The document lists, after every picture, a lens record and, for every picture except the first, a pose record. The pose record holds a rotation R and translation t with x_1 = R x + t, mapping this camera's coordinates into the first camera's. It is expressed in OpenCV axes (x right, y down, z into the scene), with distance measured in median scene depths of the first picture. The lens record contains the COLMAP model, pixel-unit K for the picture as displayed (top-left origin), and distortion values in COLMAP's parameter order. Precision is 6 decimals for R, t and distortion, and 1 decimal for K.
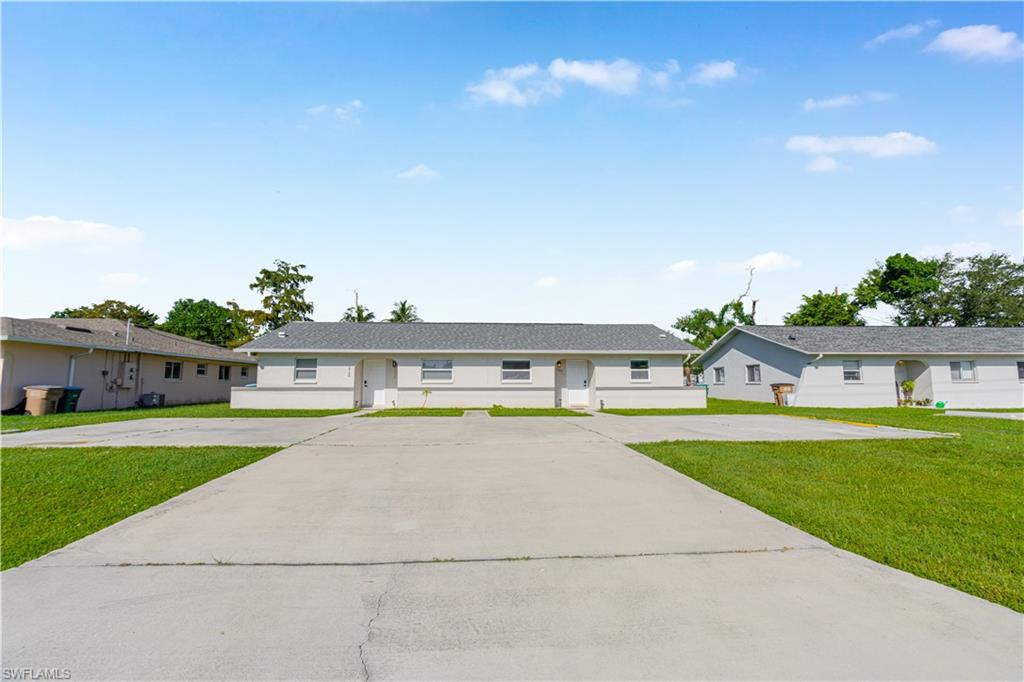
lens RADIAL K [[467.4, 0, 512.0], [0, 467.4, 341.0], [0, 0, 1]] dist [0.001031, 0.000139]
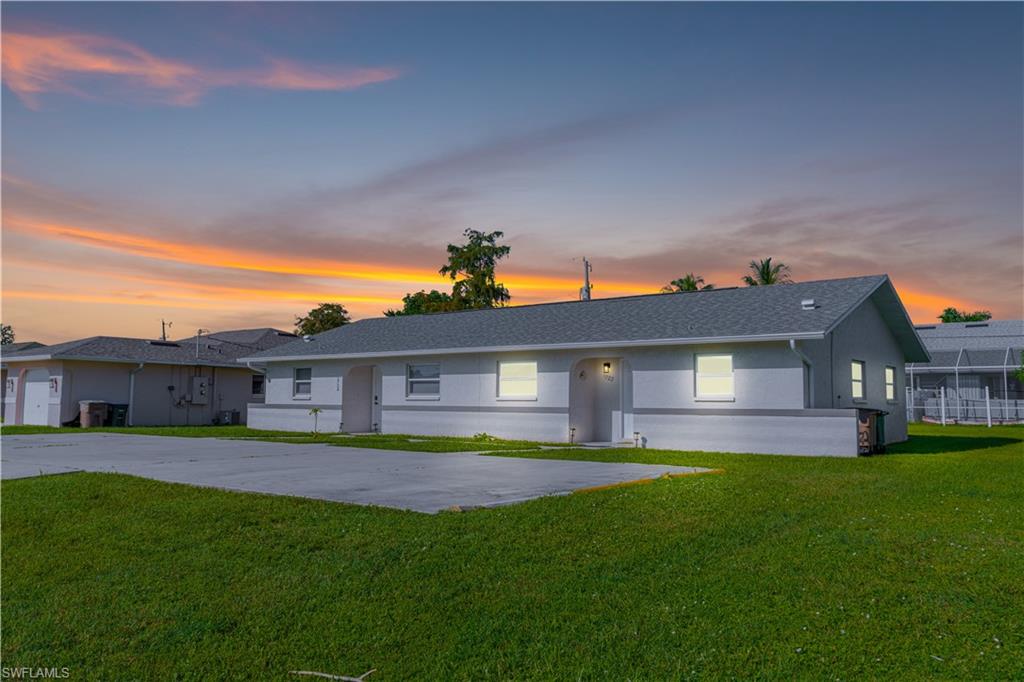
lens RADIAL K [[806.2, 0, 512.0], [0, 806.2, 341.0], [0, 0, 1]] dist [-0.007488, -0.003214]
pose [[0.749240, -0.046228, -0.660683, 0.727810], [0.055489, 0.998435, -0.006933, 0.020631], [0.659970, -0.031466, 0.750633, 0.209472]]
